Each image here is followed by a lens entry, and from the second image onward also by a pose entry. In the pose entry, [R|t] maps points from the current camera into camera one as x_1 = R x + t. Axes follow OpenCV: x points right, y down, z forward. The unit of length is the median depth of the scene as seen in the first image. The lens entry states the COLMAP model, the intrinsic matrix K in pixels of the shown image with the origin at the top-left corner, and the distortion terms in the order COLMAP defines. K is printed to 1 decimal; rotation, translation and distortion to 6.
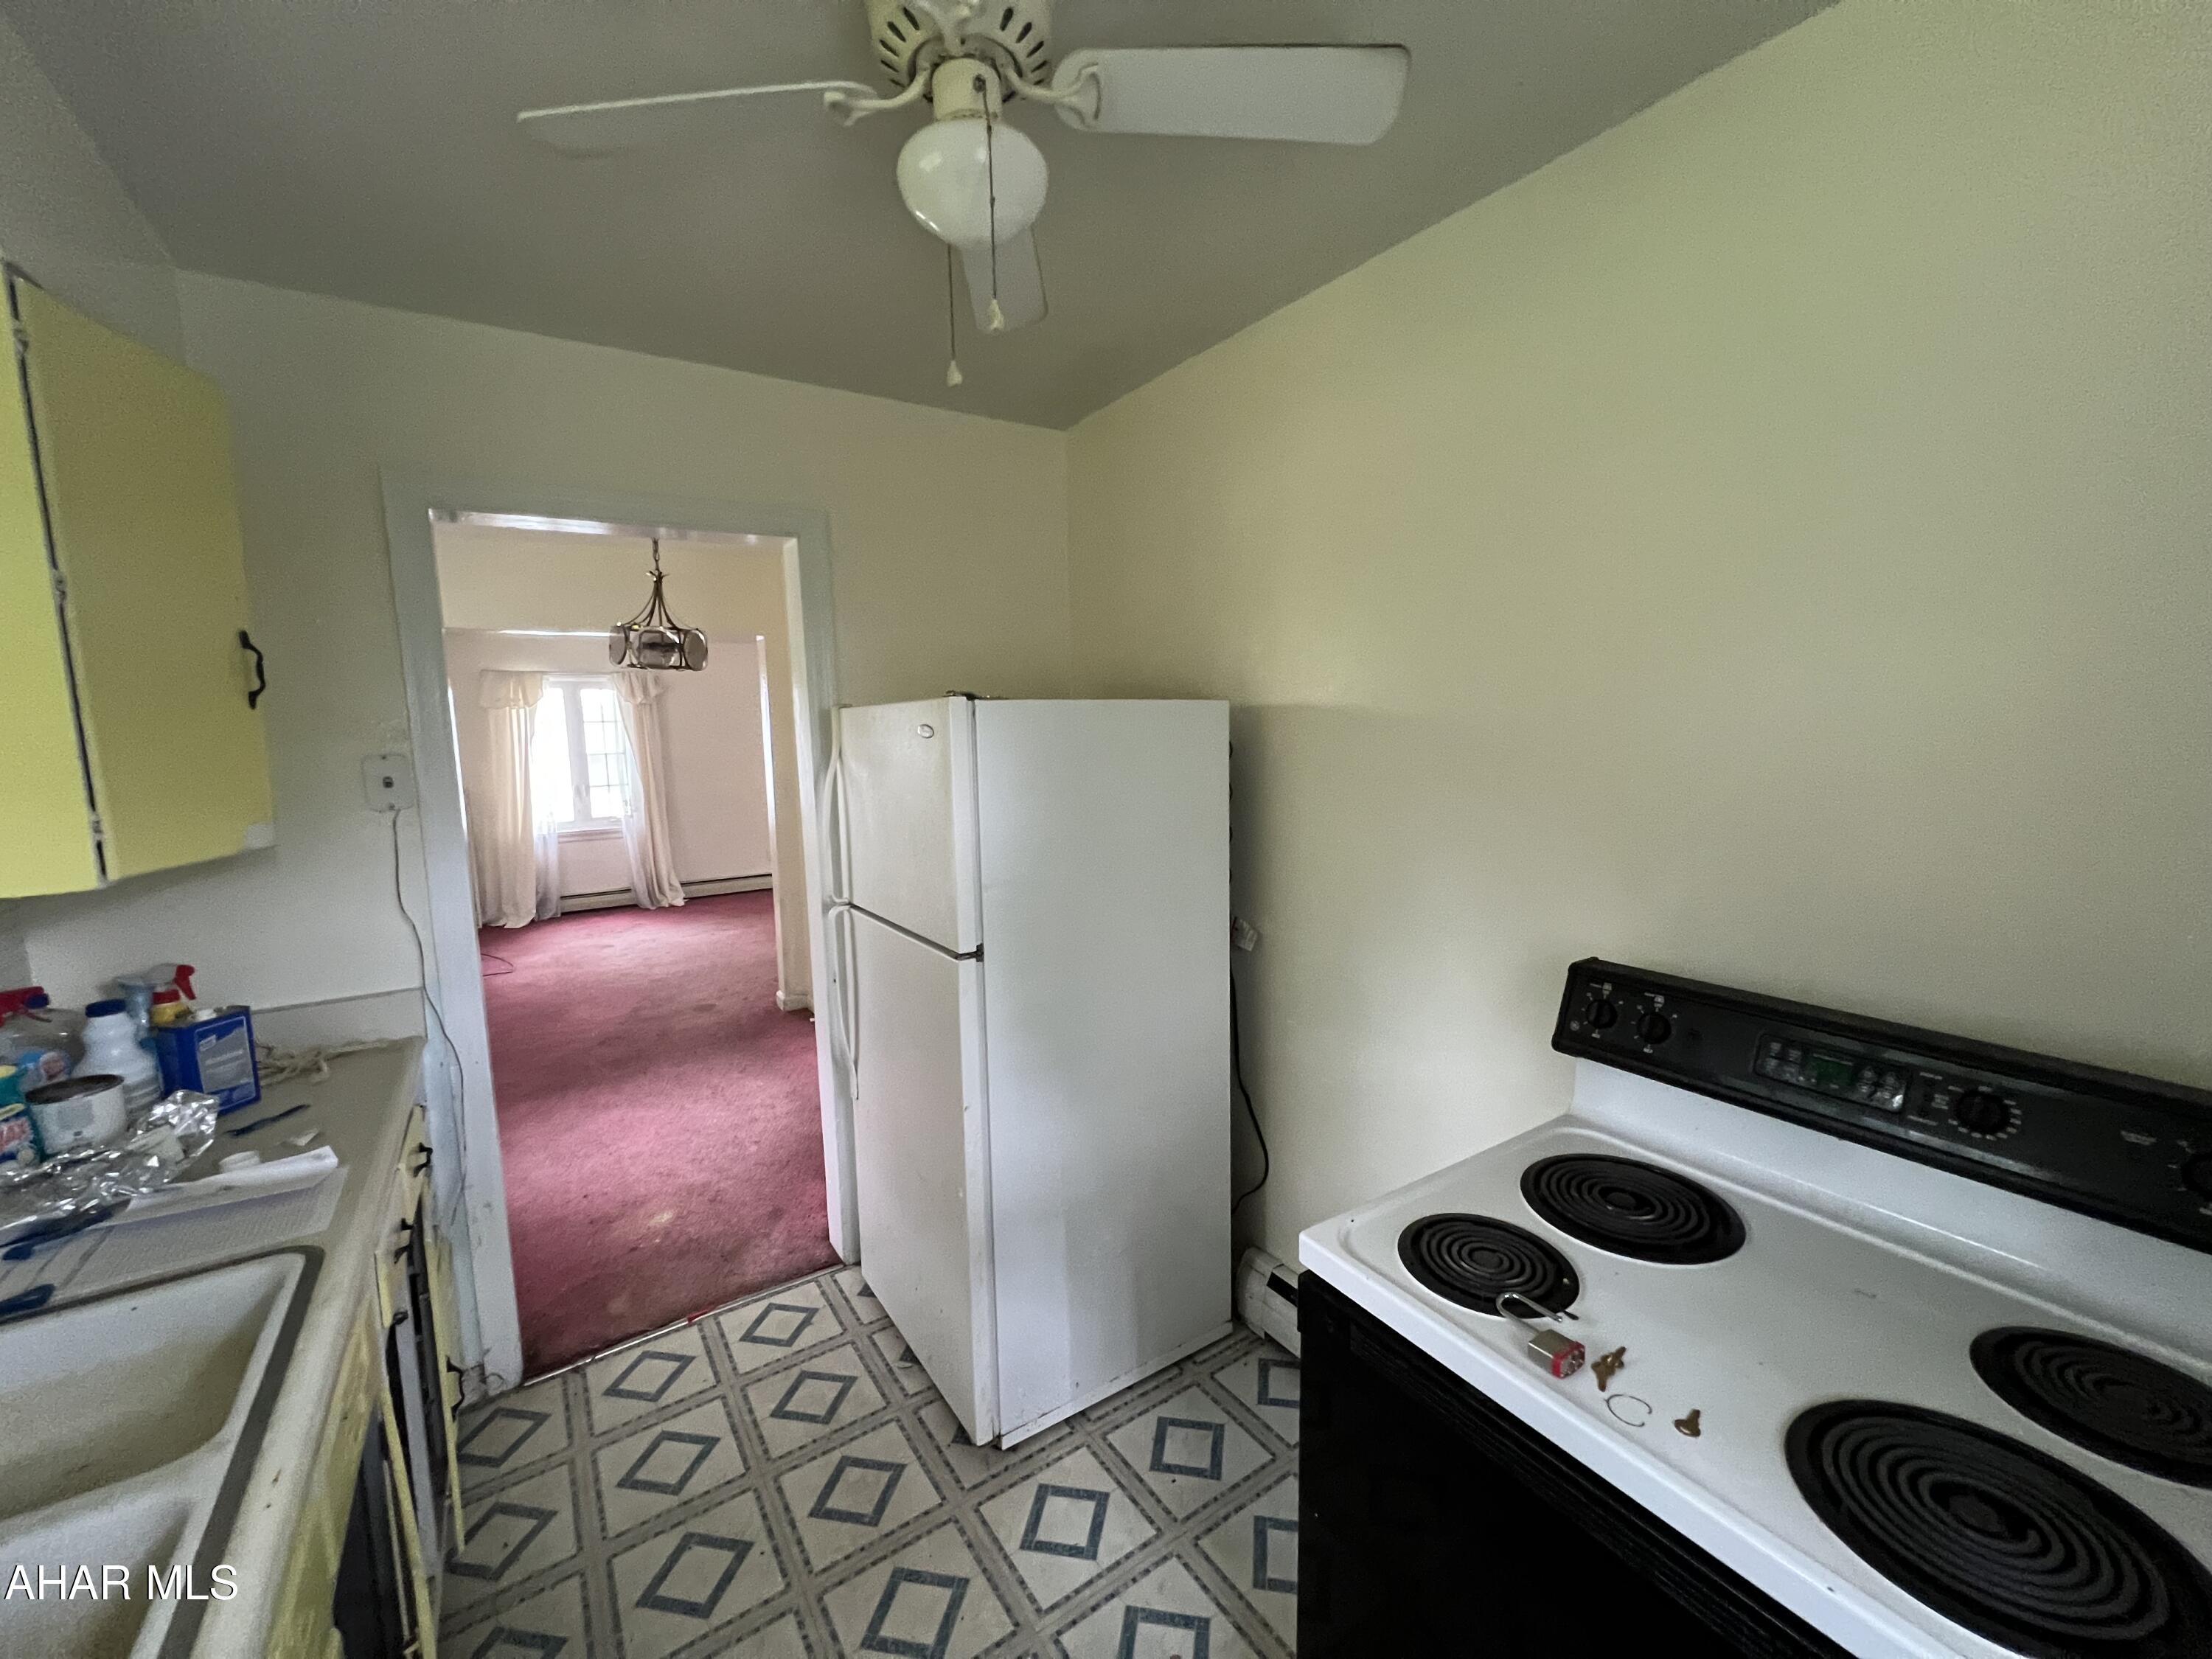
lens RADIAL K [[884.0, 0, 1103.6], [0, 884.0, 824.7], [0, 0, 1]] dist [-0.003824, 0.000677]
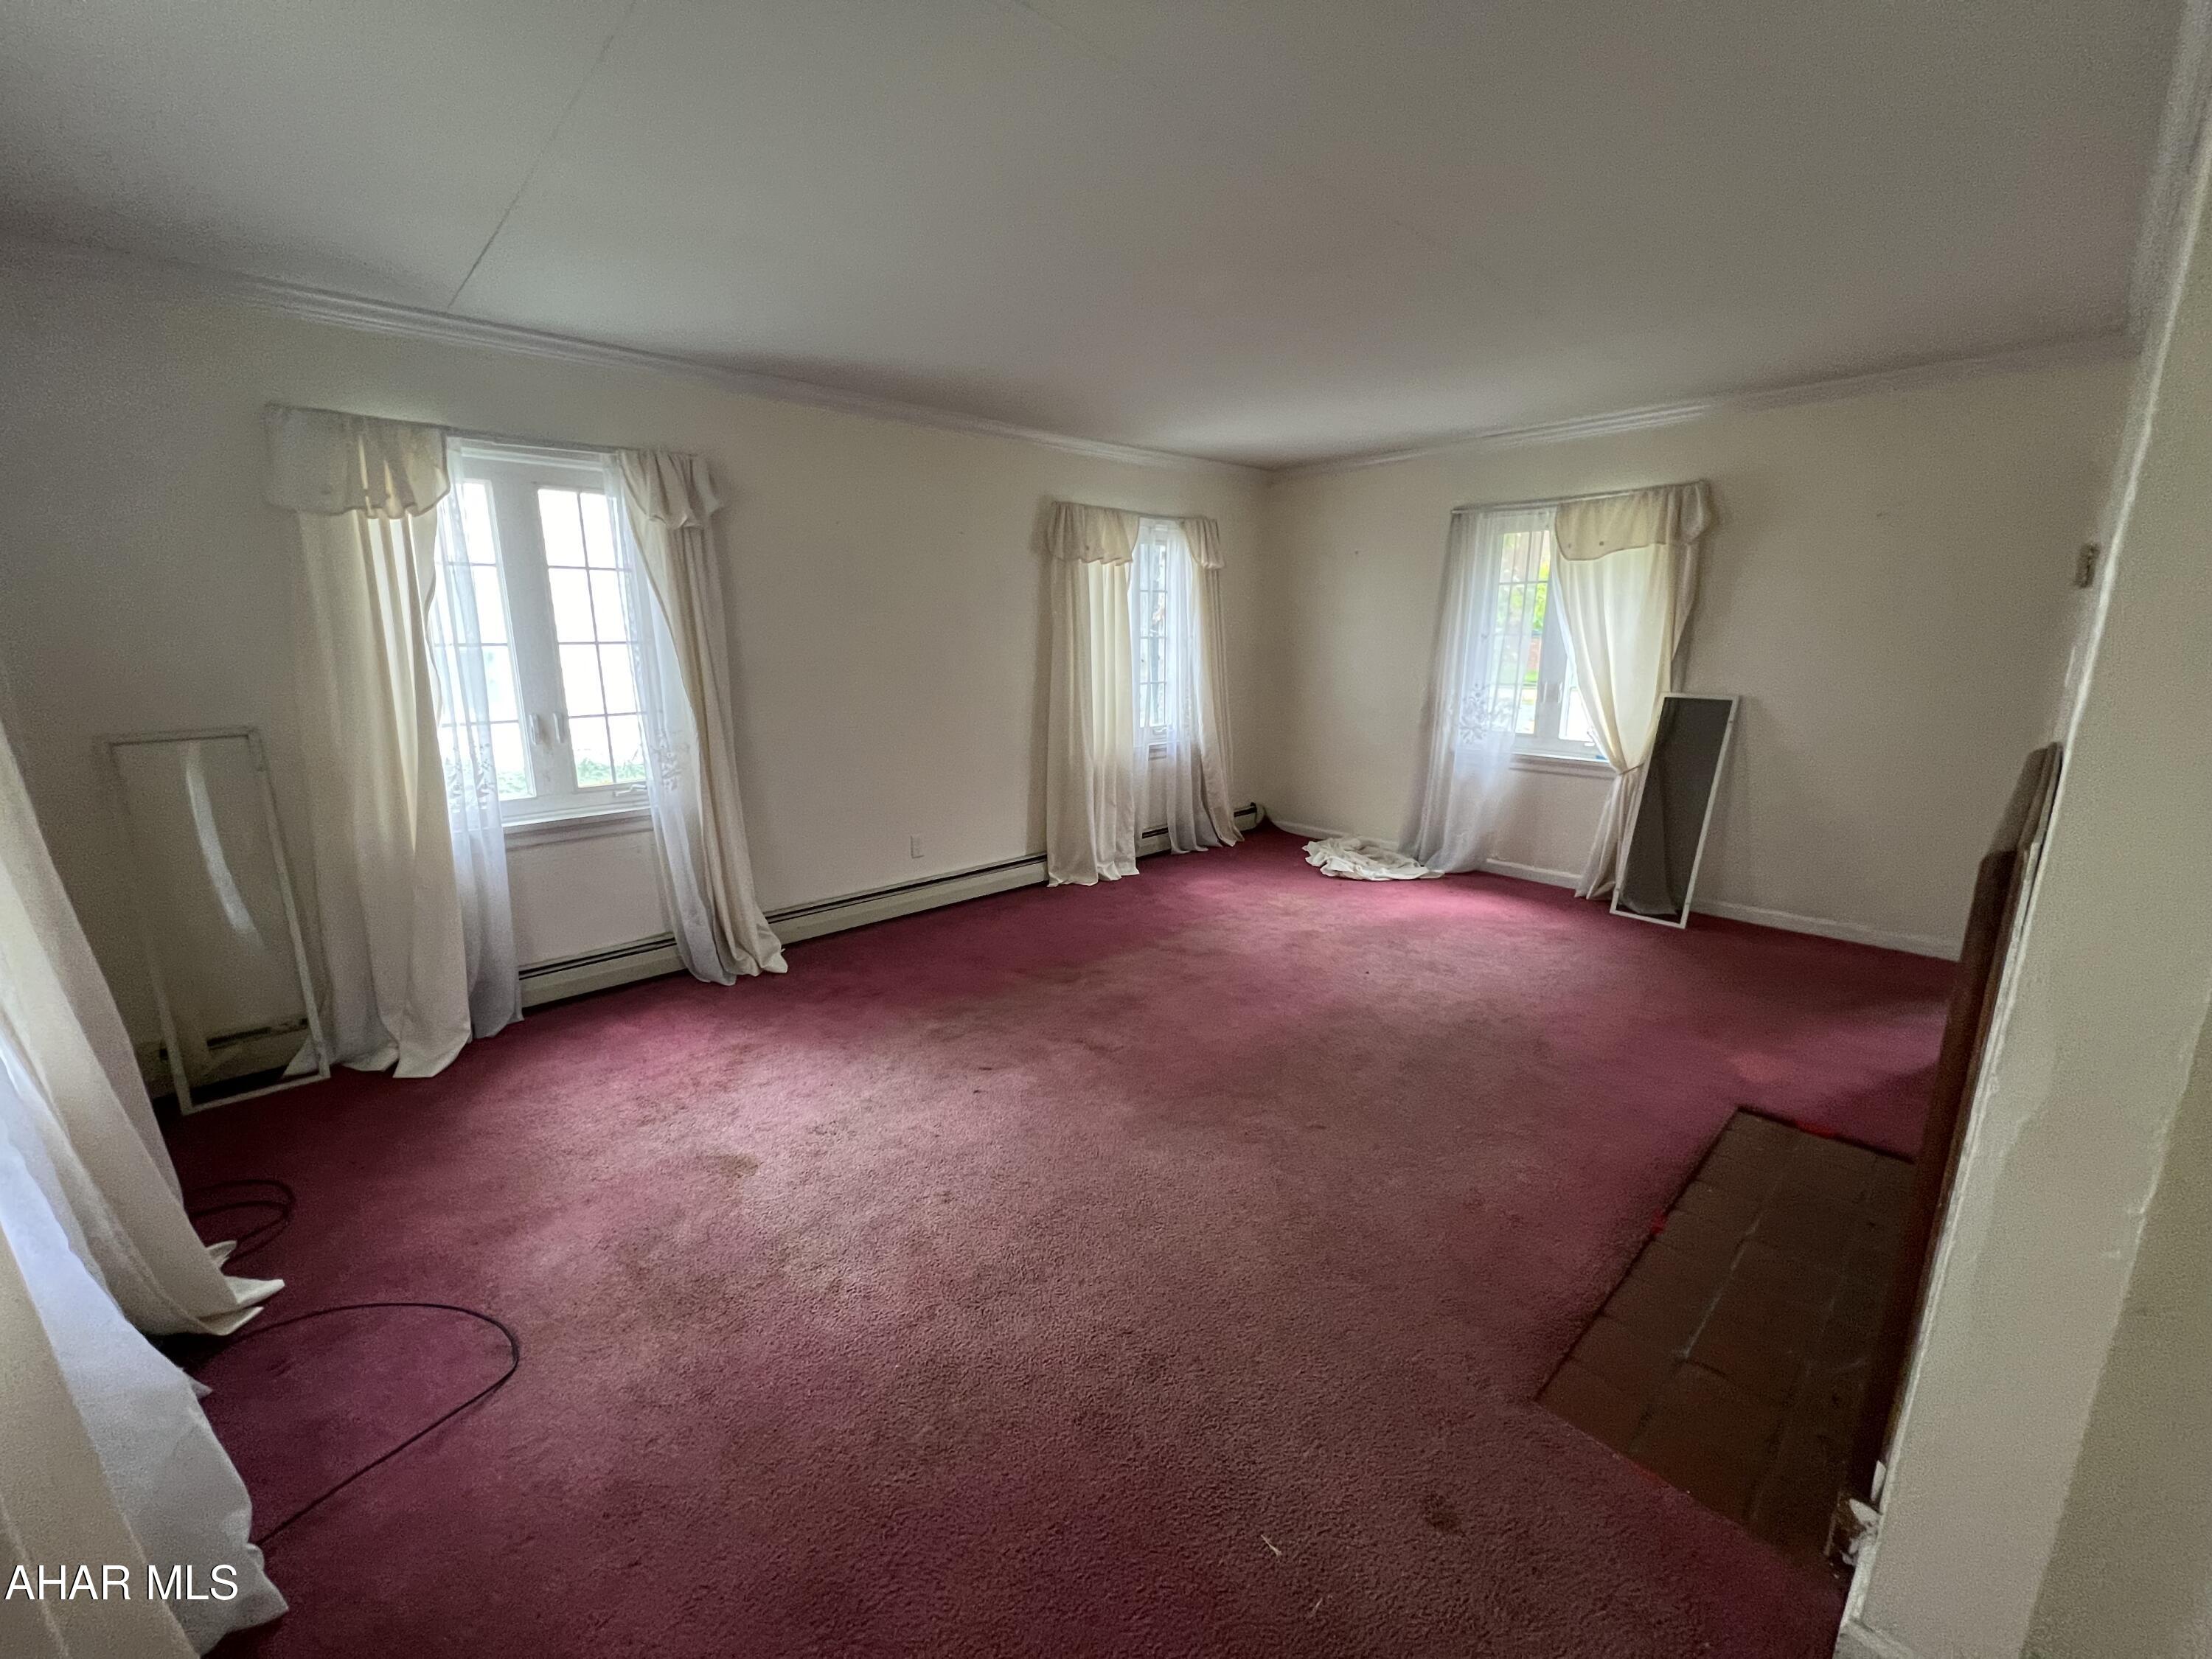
lens RADIAL K [[884.0, 0, 1103.6], [0, 884.0, 824.7], [0, 0, 1]] dist [-0.003824, 0.000677]
pose [[0.987298, -0.014020, 0.158262, -0.407839], [-0.002300, 0.994733, 0.102470, -0.037773], [-0.158865, -0.101532, 0.982066, 0.546793]]
